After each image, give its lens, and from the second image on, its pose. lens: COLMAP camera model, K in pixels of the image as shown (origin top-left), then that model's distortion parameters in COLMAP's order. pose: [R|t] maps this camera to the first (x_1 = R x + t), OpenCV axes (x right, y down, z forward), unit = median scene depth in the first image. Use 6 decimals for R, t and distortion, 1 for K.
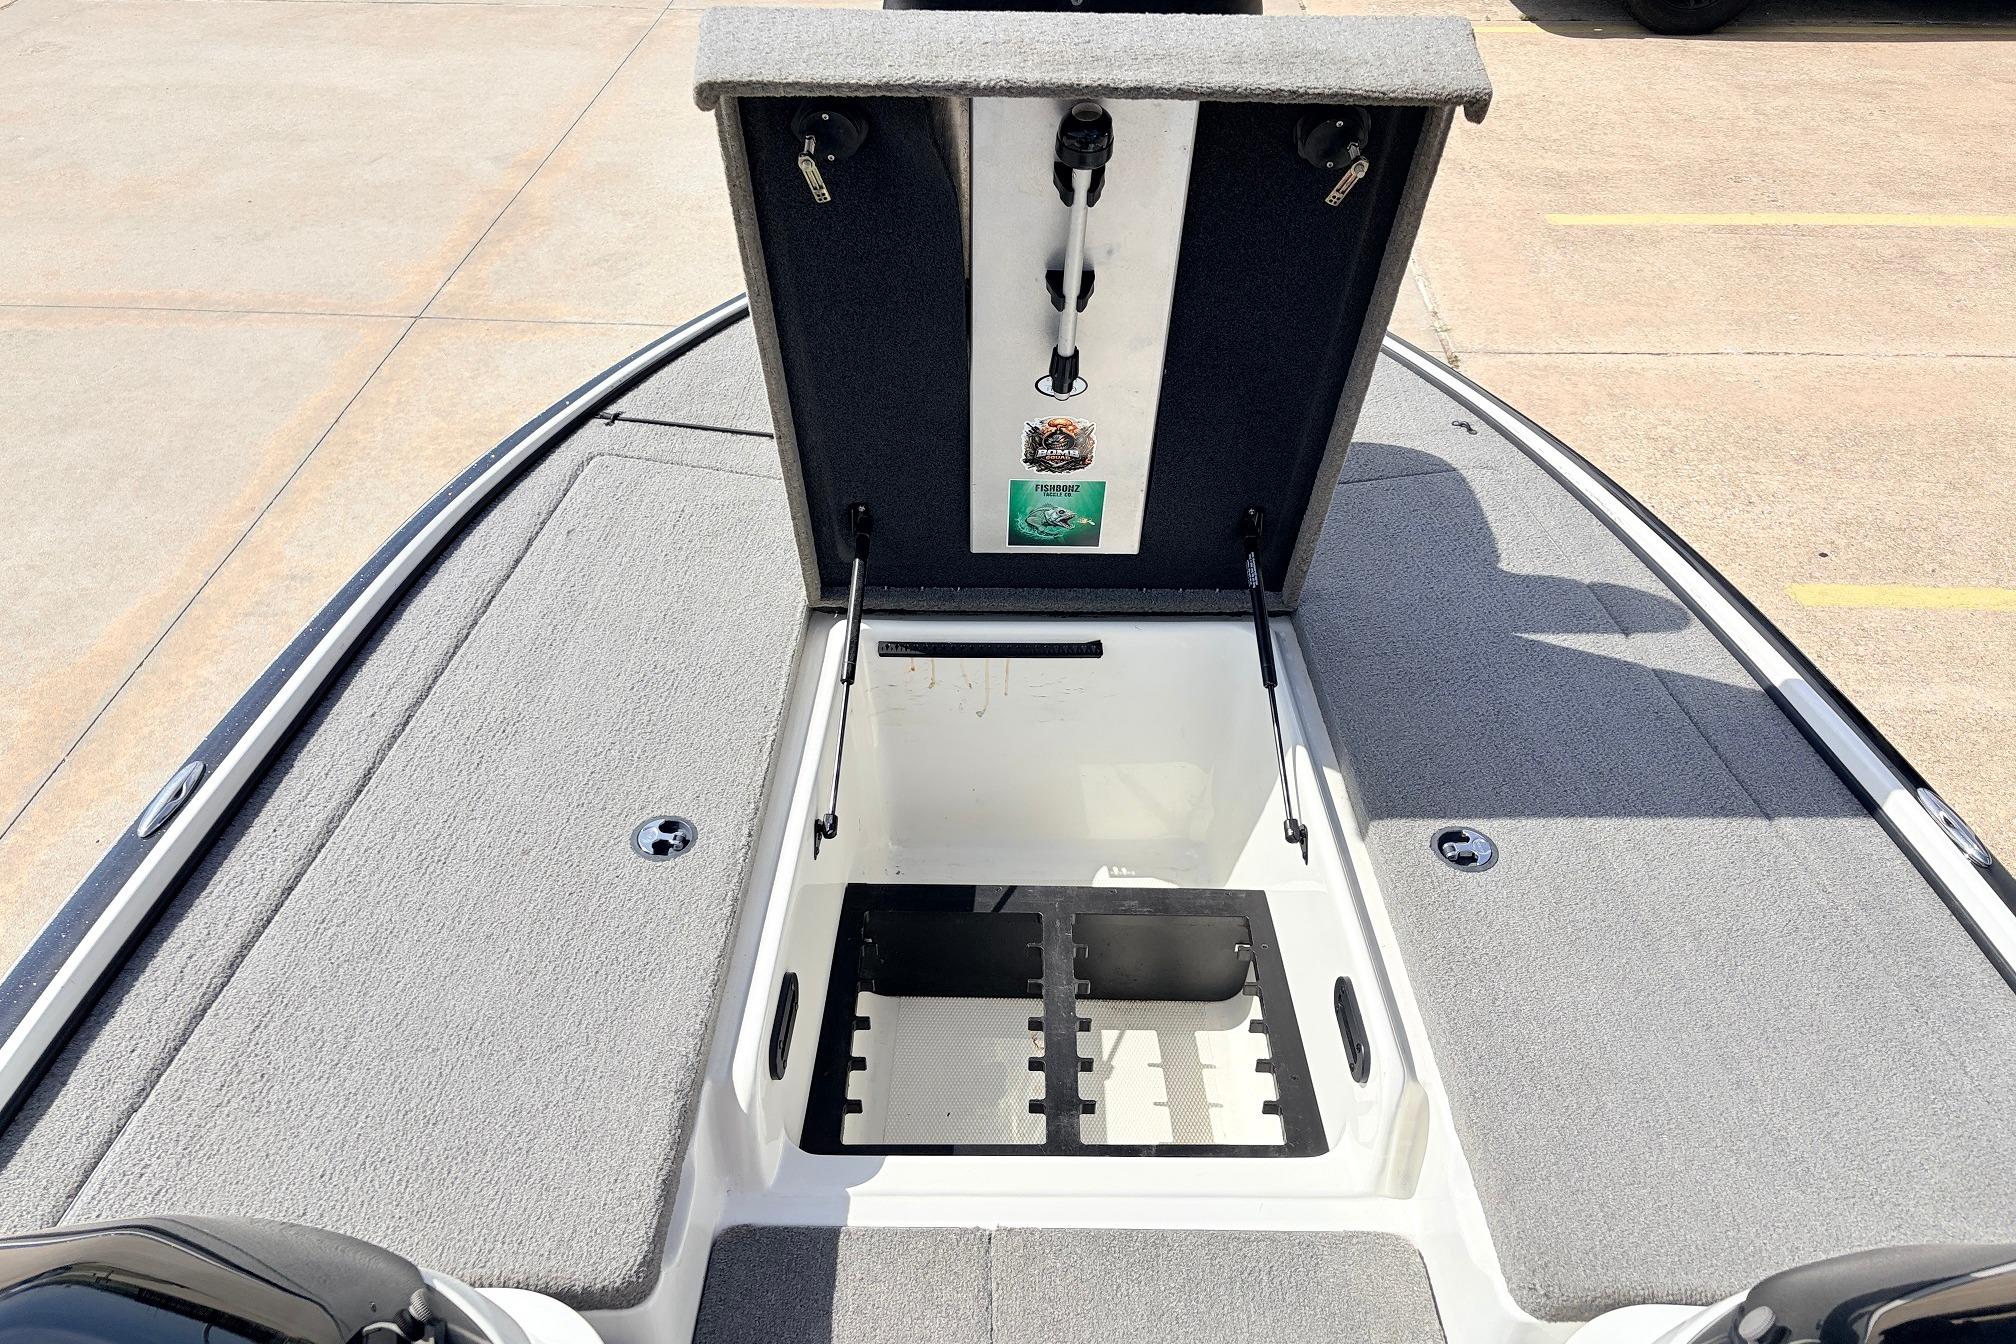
lens RADIAL K [[1522.5, 0, 1002.0], [0, 1522.5, 681.7], [0, 0, 1]] dist [0.044490, -0.045198]
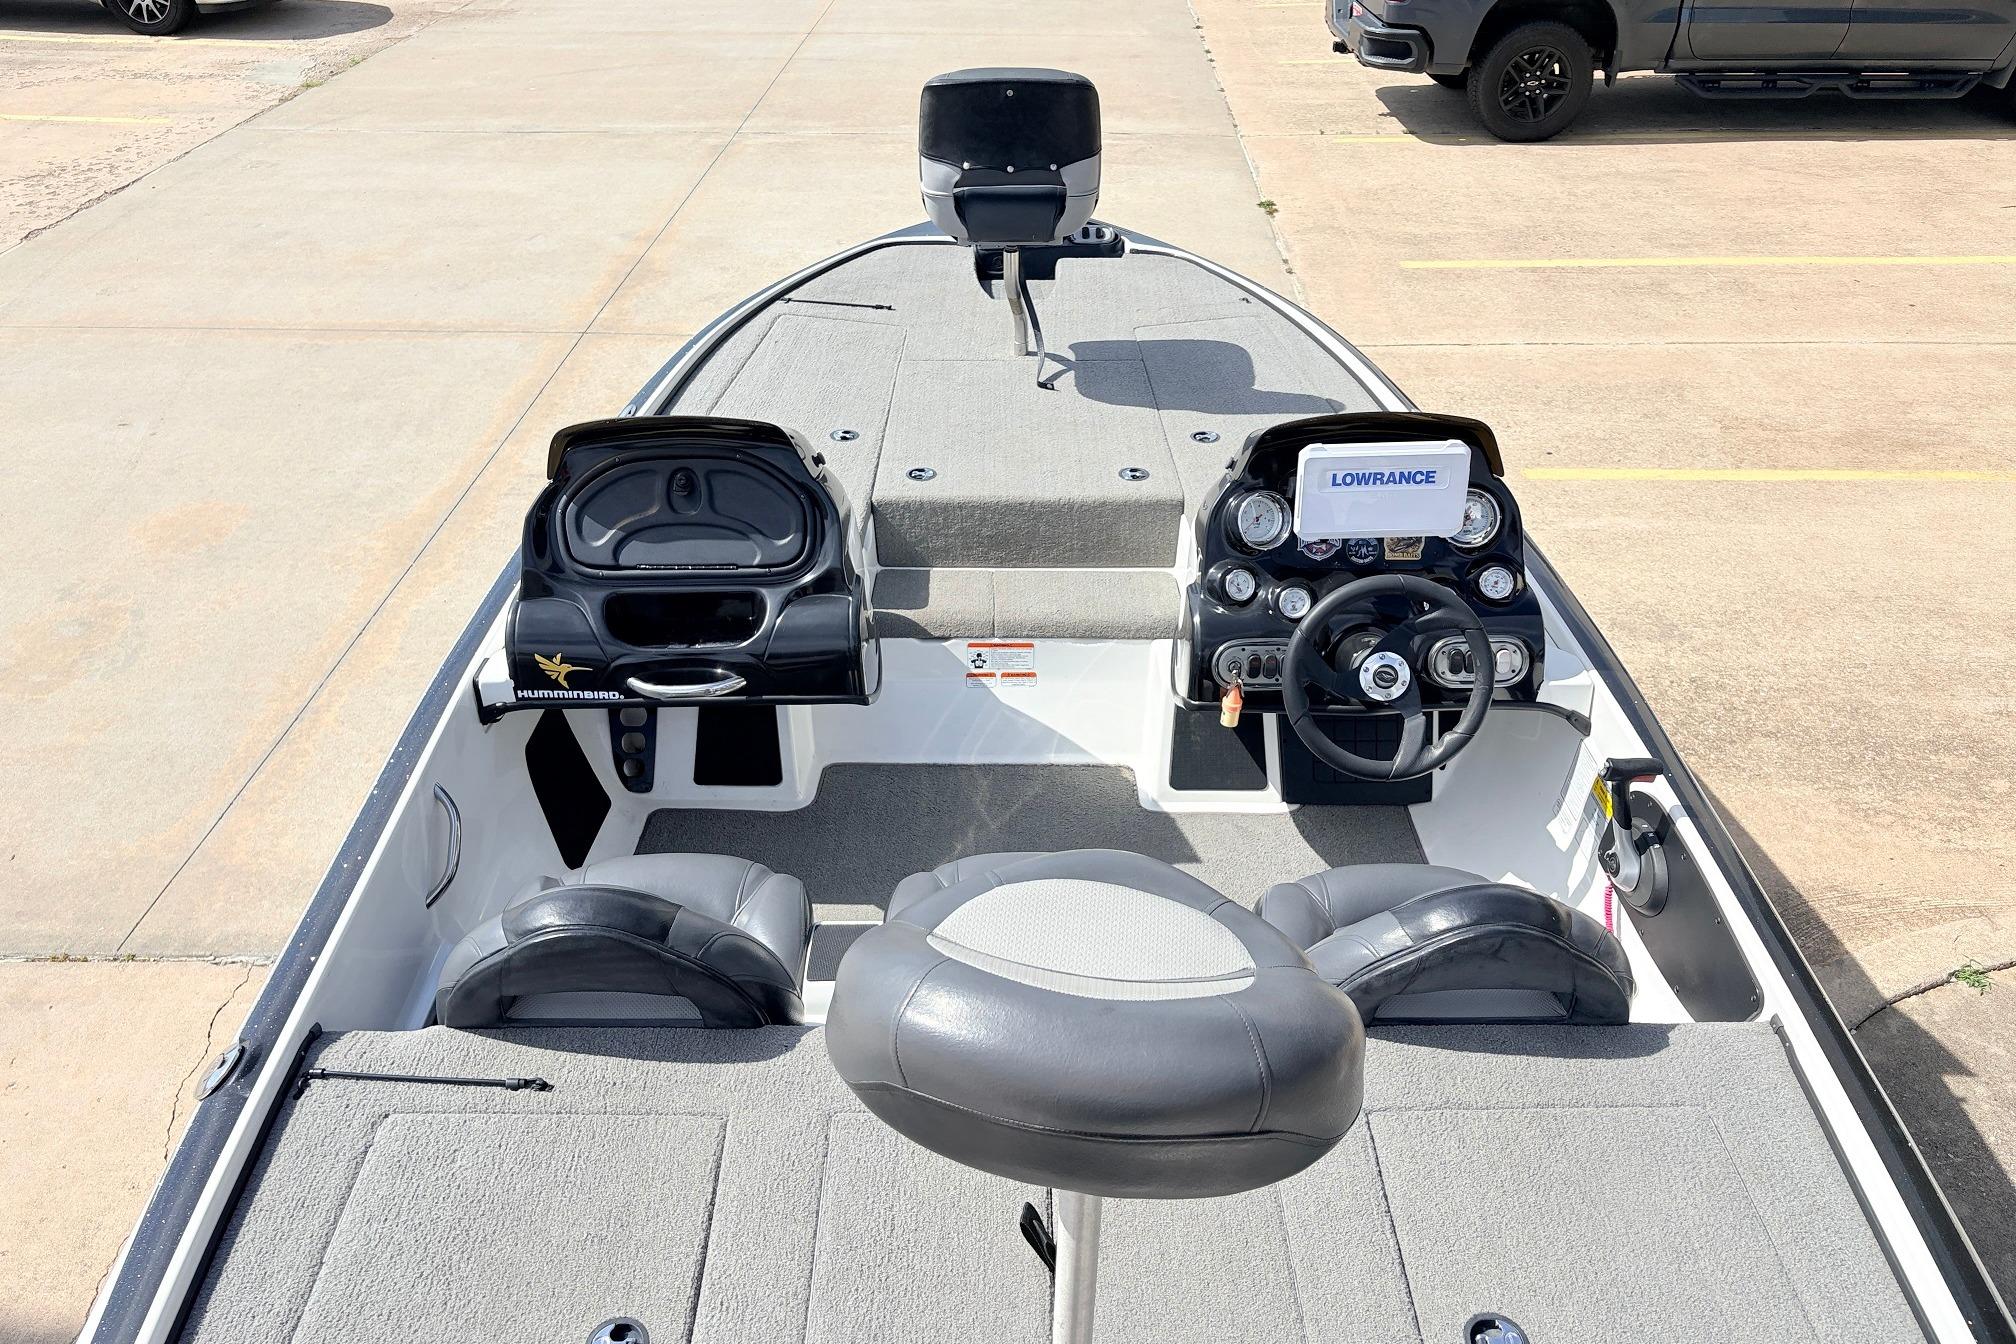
lens RADIAL K [[1522.5, 0, 1017.5], [0, 1522.5, 688.5], [0, 0, 1]] dist [0.044490, -0.045198]
pose [[0.999882, -0.014516, 0.004932, 0.004400], [0.014870, 0.996560, -0.081532, 0.220407], [-0.003732, 0.081595, 0.996659, -0.397066]]
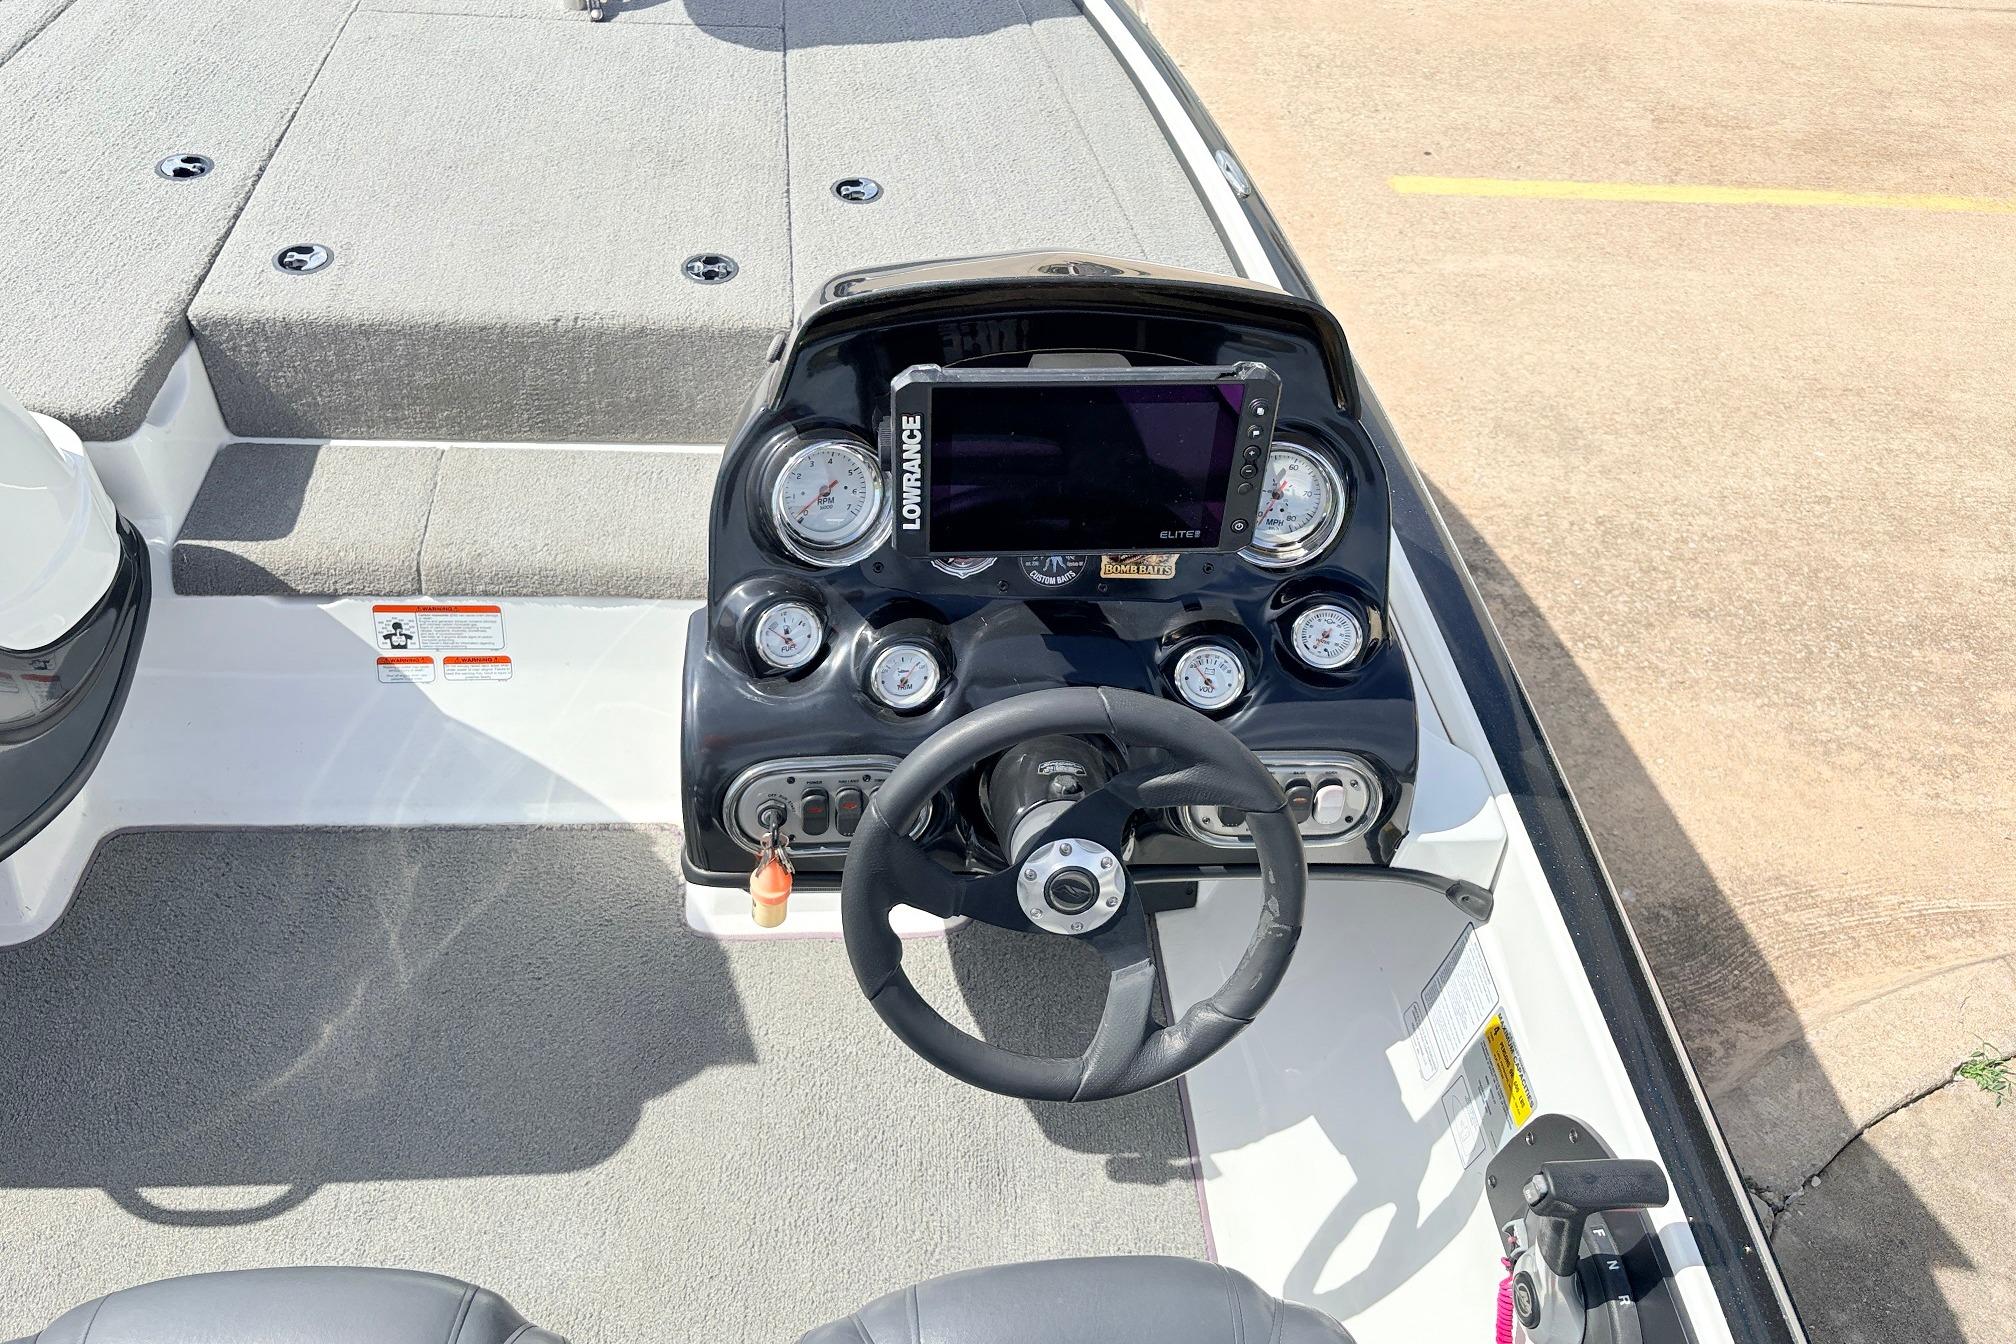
lens RADIAL K [[1522.5, 0, 984.8], [0, 1522.5, 666.8], [0, 0, 1]] dist [0.044490, -0.045198]
pose [[0.996487, -0.011426, 0.082970, 0.101155], [-0.000564, 0.989713, 0.143065, 0.107277], [-0.083751, -0.142609, 0.986229, -0.101157]]
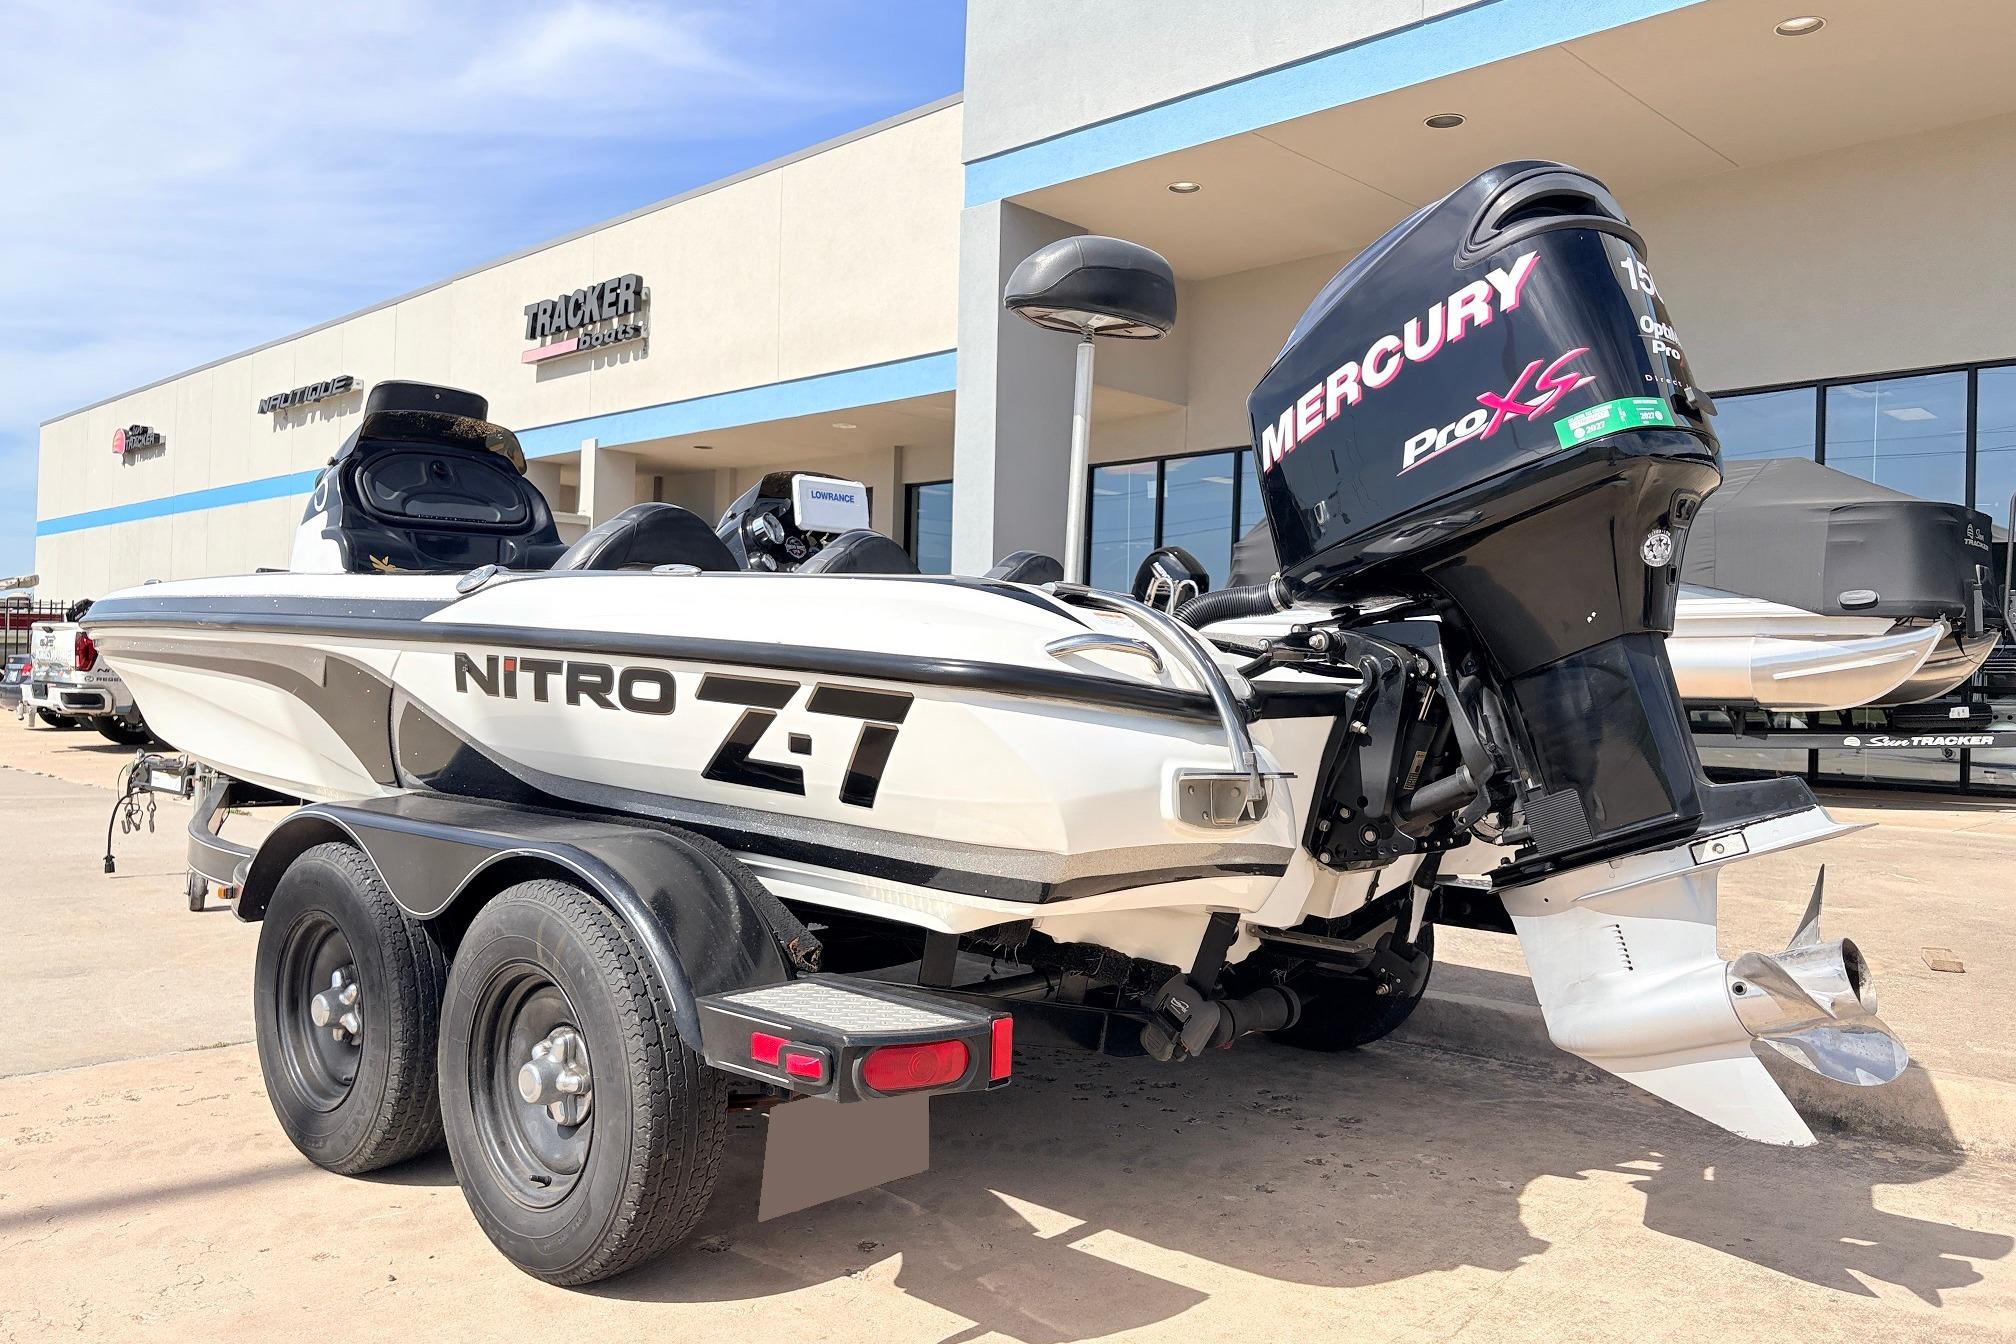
lens RADIAL K [[1522.5, 0, 1020.8], [0, 1522.5, 670.9], [0, 0, 1]] dist [0.044490, -0.045198]
pose [[0.667085, 0.009544, 0.744921, -0.498678], [0.447058, 0.794736, -0.410528, 0.639687], [-0.595934, 0.606880, 0.525890, -0.385076]]
